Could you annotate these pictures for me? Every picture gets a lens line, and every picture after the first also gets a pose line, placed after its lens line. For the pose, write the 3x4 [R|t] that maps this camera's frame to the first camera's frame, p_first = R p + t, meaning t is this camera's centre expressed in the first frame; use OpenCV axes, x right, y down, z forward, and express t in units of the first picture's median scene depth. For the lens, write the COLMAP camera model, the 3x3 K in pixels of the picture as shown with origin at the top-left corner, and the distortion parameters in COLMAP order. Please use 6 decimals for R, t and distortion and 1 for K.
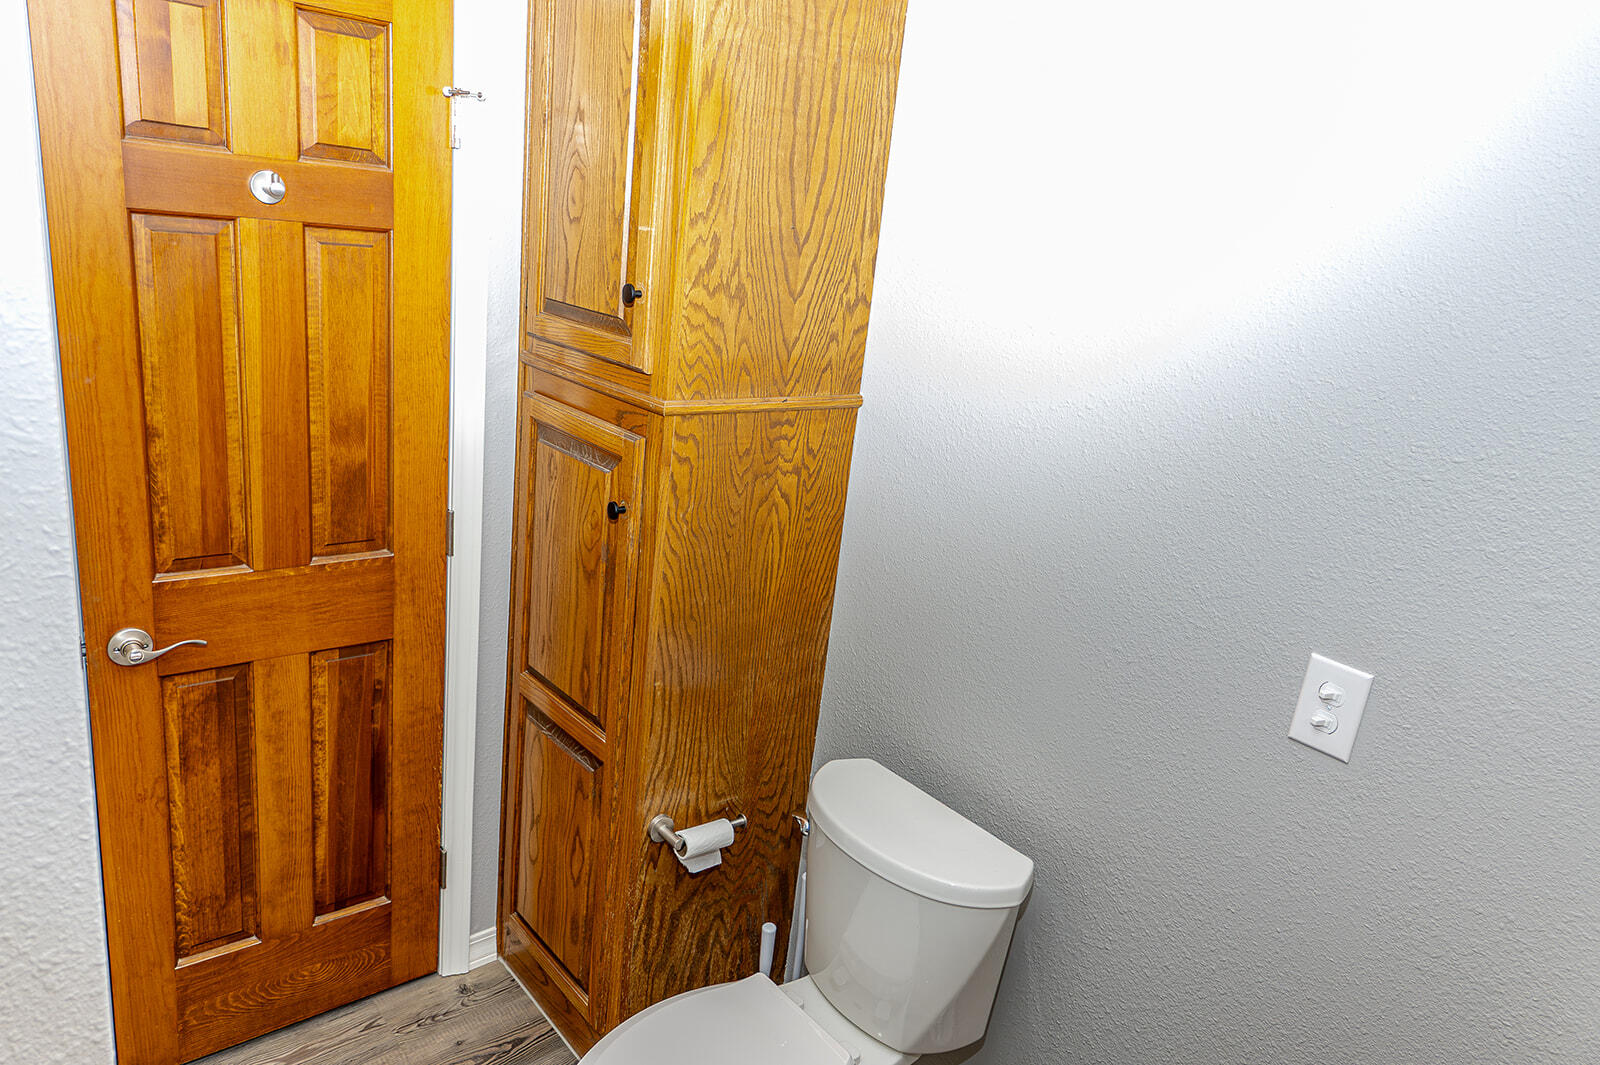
lens RADIAL K [[1082.4, 0, 795.0], [0, 1082.4, 539.1], [0, 0, 1]] dist [0.017962, -0.000299]
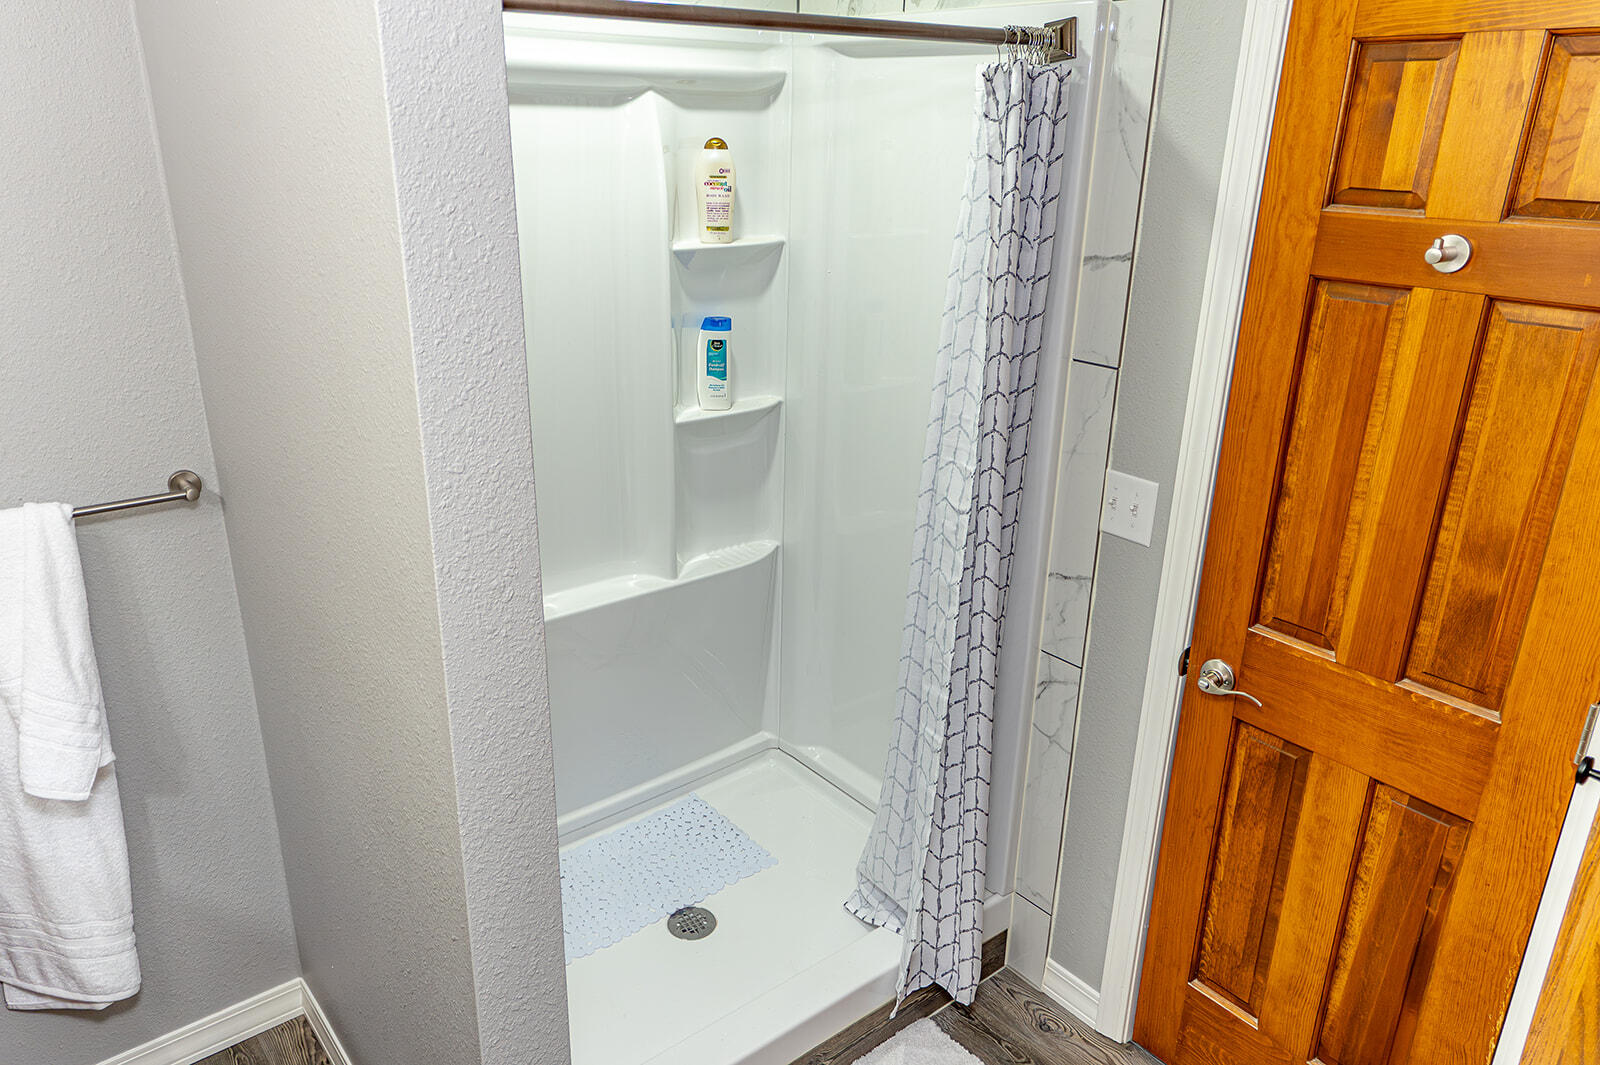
lens RADIAL K [[1123.2, 0, 794.2], [0, 1123.2, 538.7], [0, 0, 1]] dist [0.016647, 0.001469]
pose [[-0.018064, 0.249272, -0.968265, 0.407083], [-0.304129, 0.921165, 0.242820, -0.157887], [0.952460, 0.298863, 0.059171, 0.469440]]
